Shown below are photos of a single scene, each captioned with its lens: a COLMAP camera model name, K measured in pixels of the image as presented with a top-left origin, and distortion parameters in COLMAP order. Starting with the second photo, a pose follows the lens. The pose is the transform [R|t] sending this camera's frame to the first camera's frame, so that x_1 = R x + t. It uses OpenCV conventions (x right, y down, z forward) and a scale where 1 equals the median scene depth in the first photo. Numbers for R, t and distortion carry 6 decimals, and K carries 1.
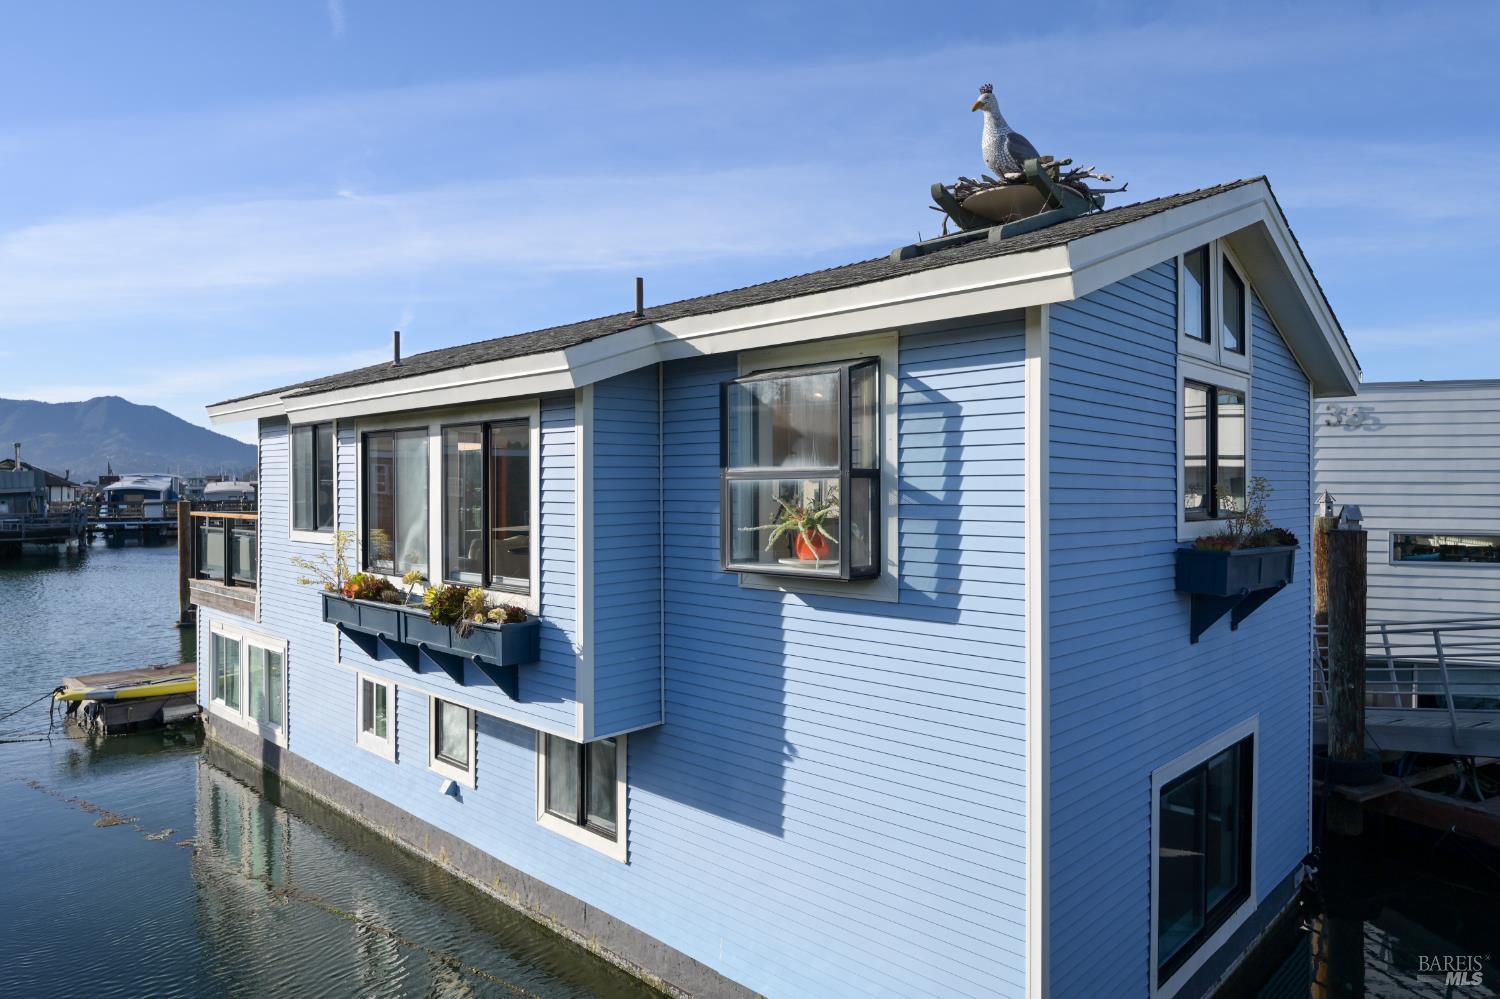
lens RADIAL K [[951.5, 0, 756.4], [0, 951.5, 498.7], [0, 0, 1]] dist [-0.005456, 0.001186]
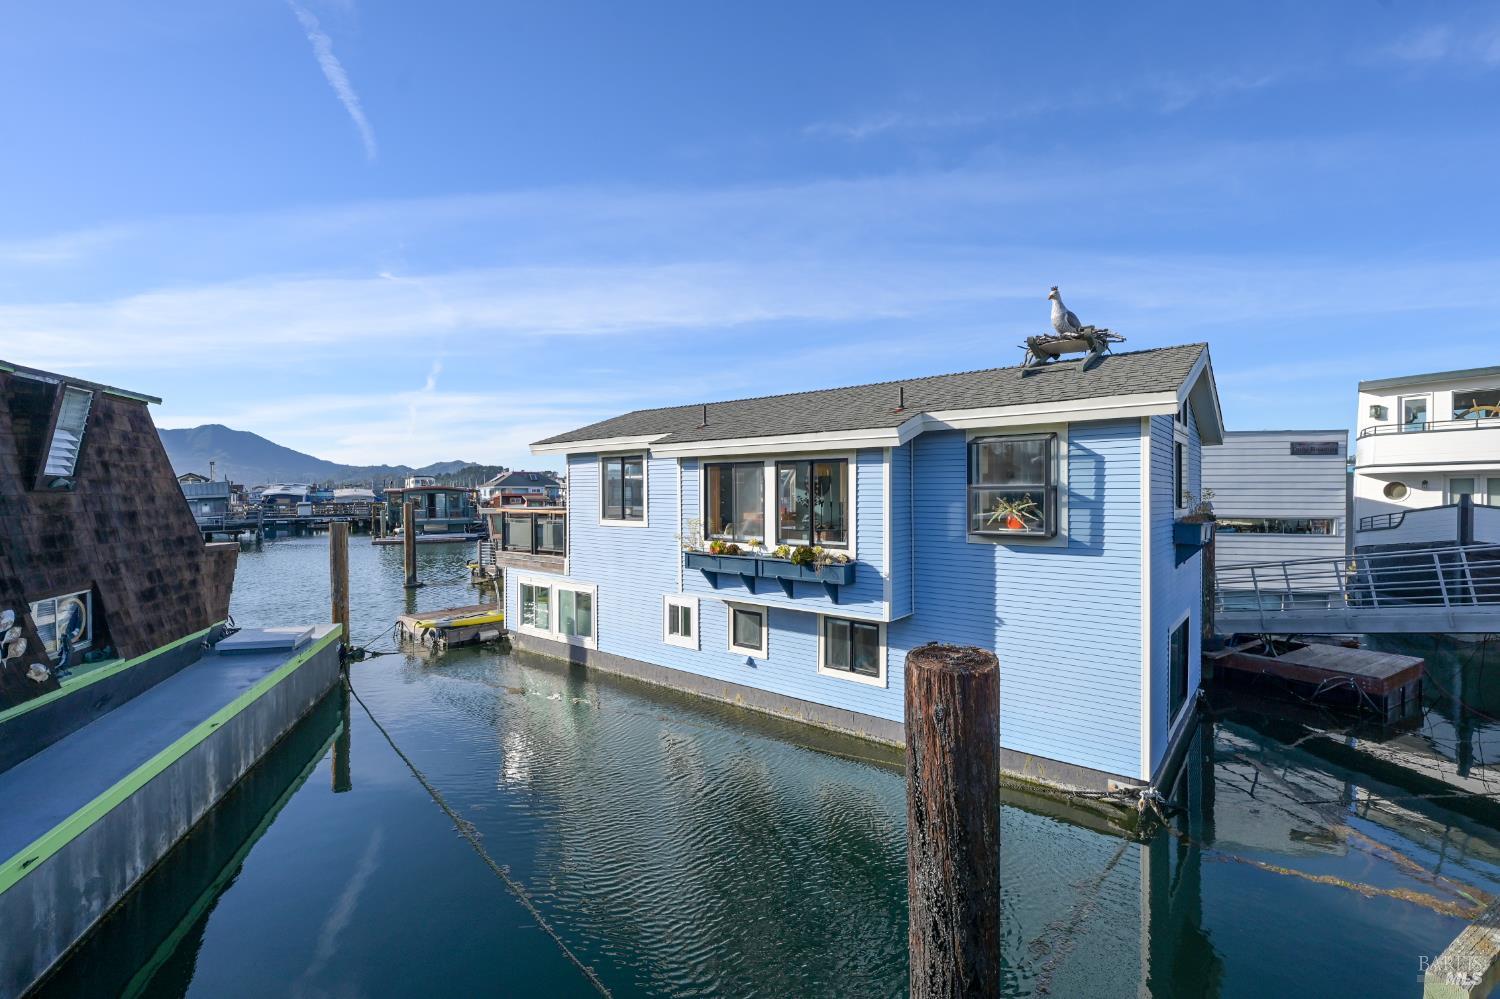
lens RADIAL K [[680.2, 0, 740.4], [0, 680.2, 500.9], [0, 0, 1]] dist [0.000286, -0.000148]
pose [[0.996798, -0.004214, 0.079846, -0.405410], [0.004094, 0.999990, 0.001662, -0.000937], [-0.079853, -0.001330, 0.996806, -0.267100]]
